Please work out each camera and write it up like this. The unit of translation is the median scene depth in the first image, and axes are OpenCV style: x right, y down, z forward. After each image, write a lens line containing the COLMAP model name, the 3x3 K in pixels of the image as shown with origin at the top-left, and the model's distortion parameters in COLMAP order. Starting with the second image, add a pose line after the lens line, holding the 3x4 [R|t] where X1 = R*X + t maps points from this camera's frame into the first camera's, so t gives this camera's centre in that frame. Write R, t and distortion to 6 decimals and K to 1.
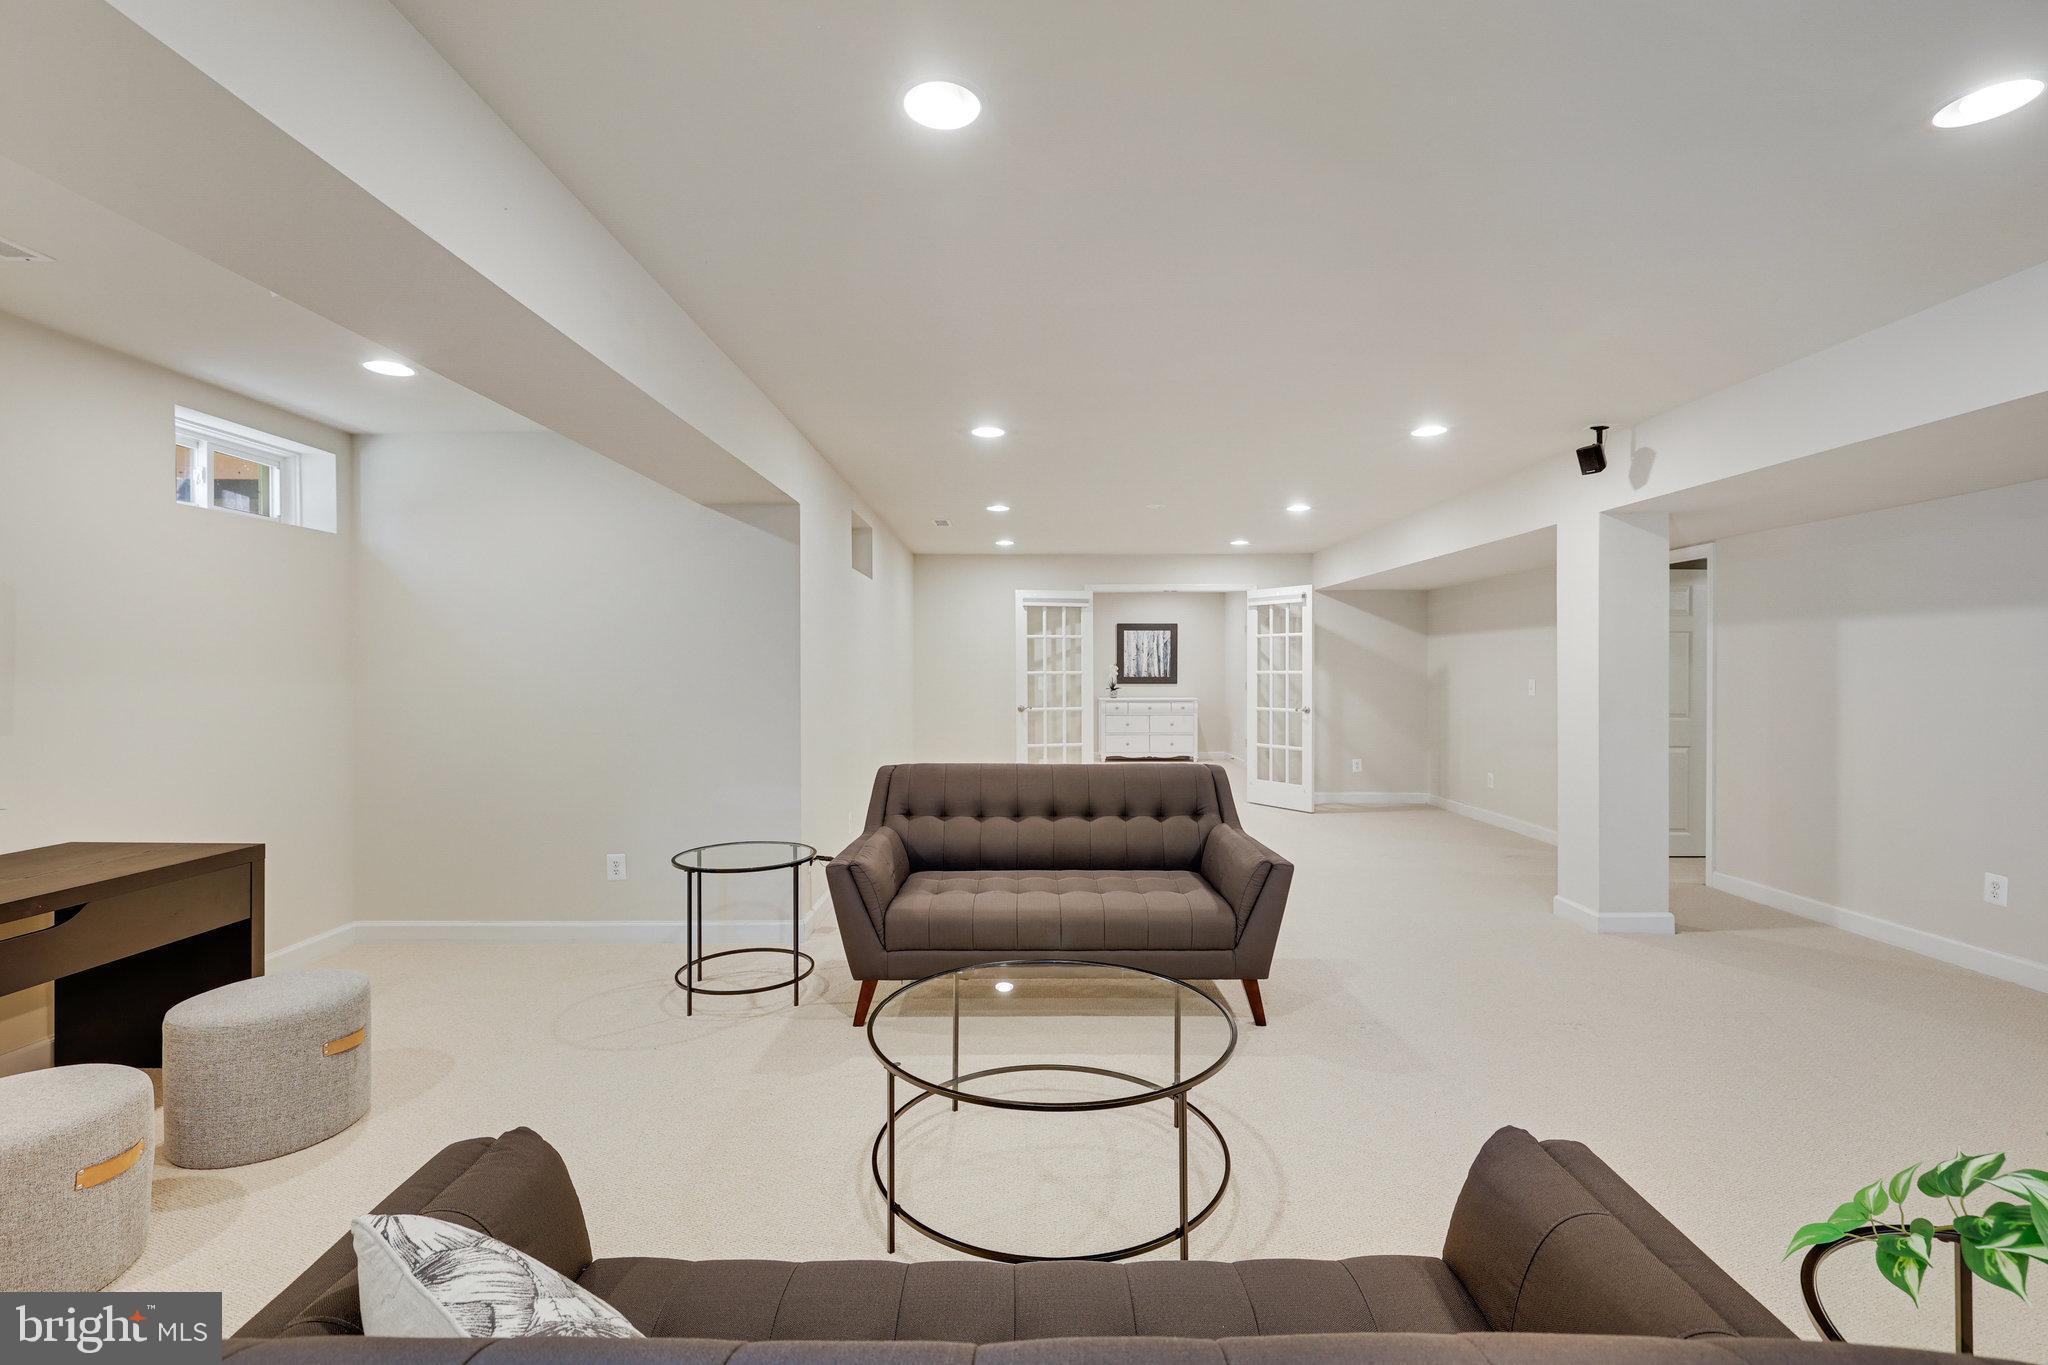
lens RADIAL K [[899.2, 0, 1025.8], [0, 899.2, 673.9], [0, 0, 1]] dist [0.000524, 0.001452]
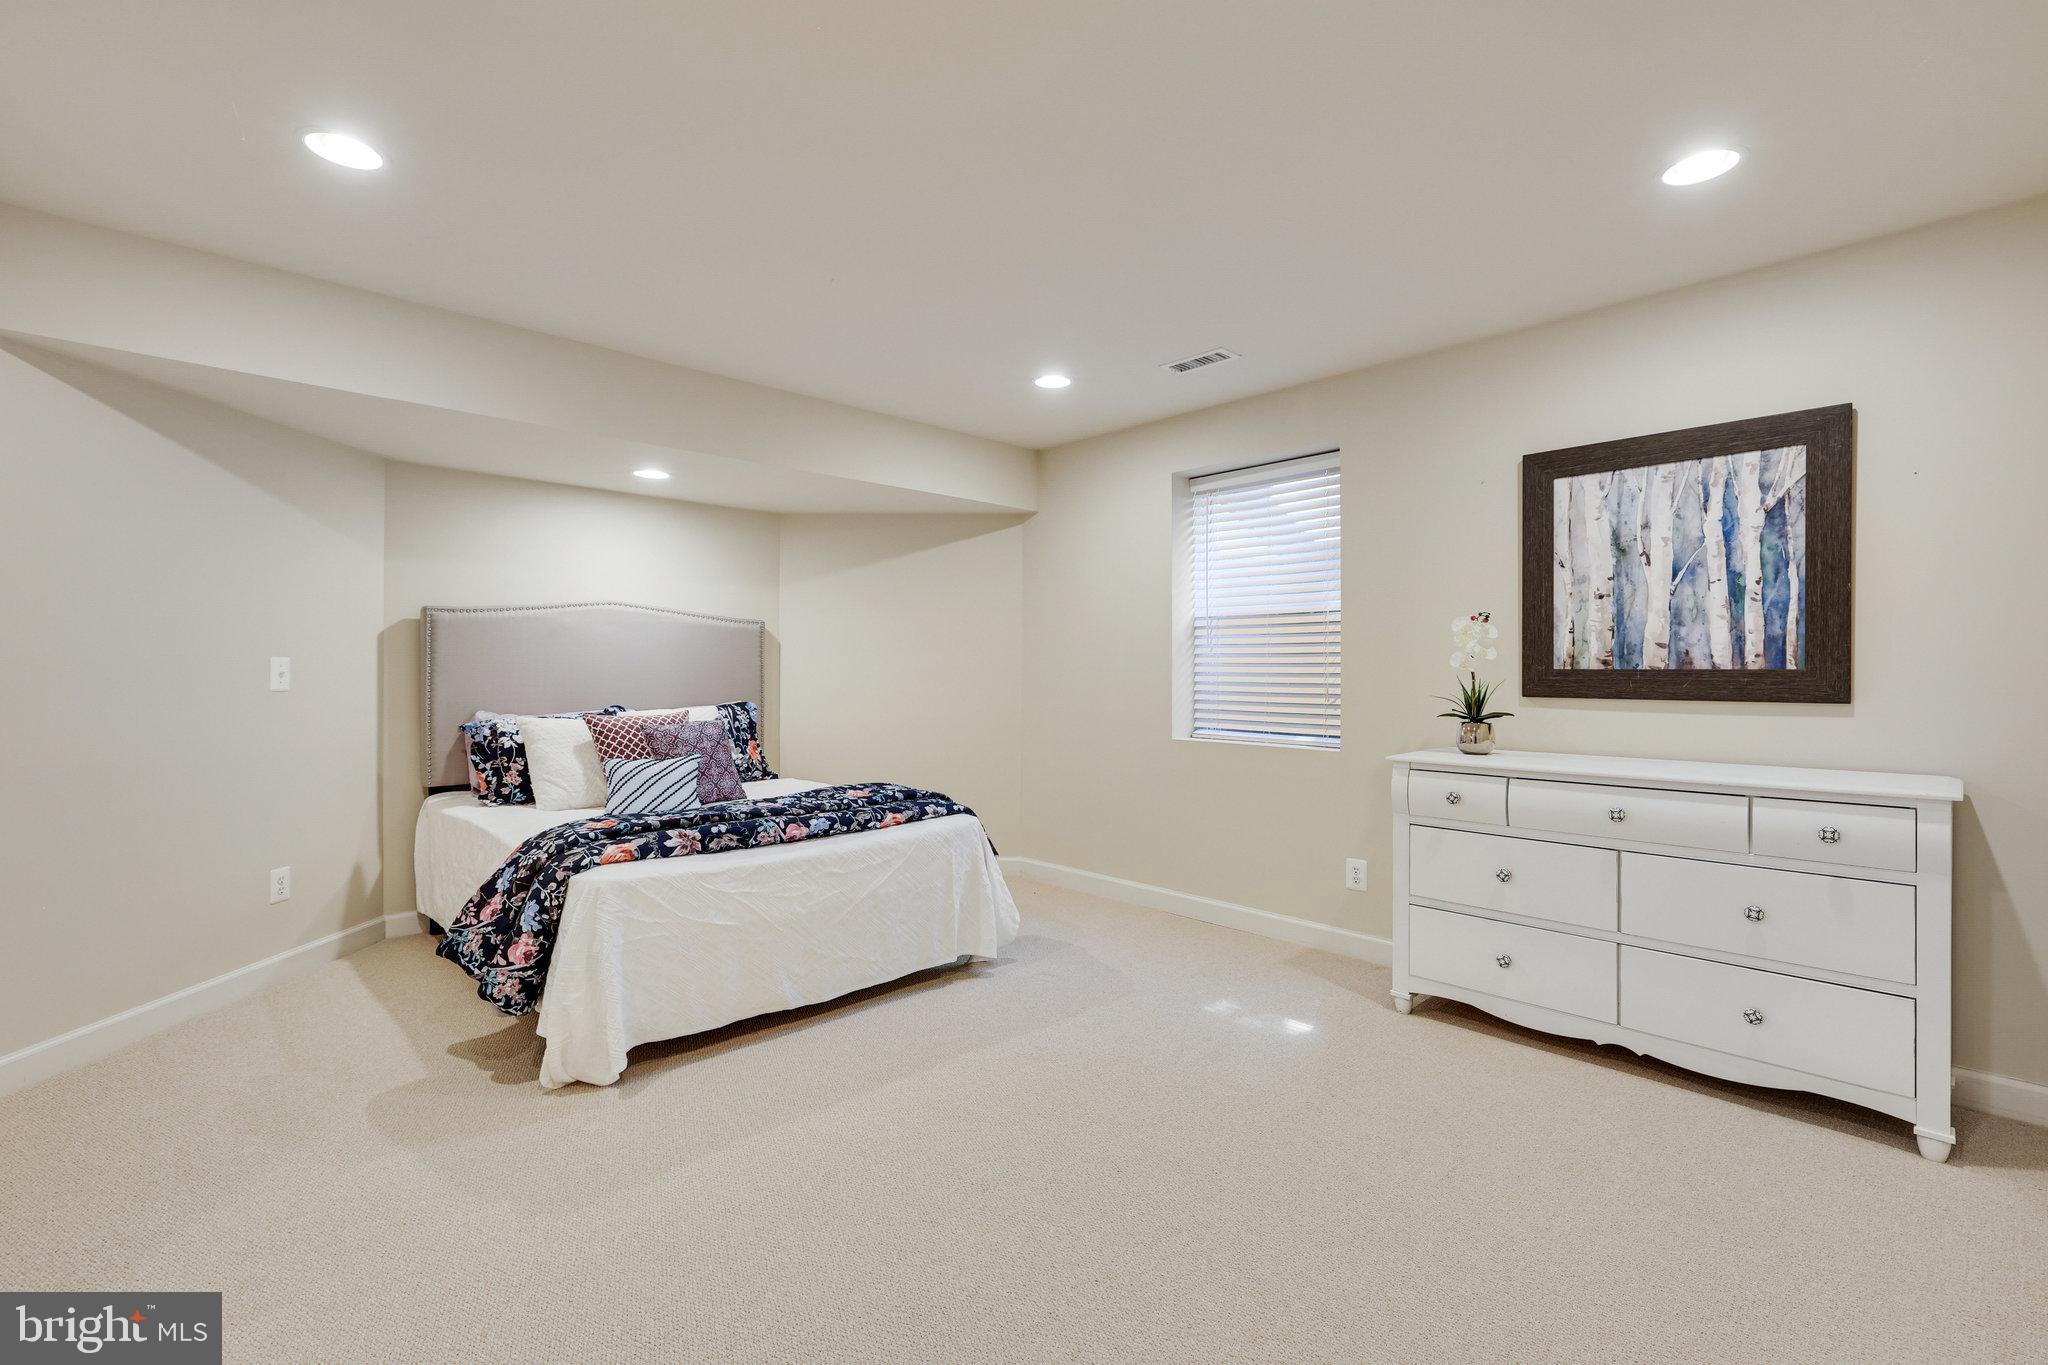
lens RADIAL K [[899.2, 0, 1014.0], [0, 899.2, 672.0], [0, 0, 1]] dist [0.000524, 0.001452]
pose [[0.700343, 0.004878, -0.713790, 0.181240], [-0.010177, 0.999943, -0.003152, 0.006446], [0.713734, 0.009472, 0.700352, 0.723787]]
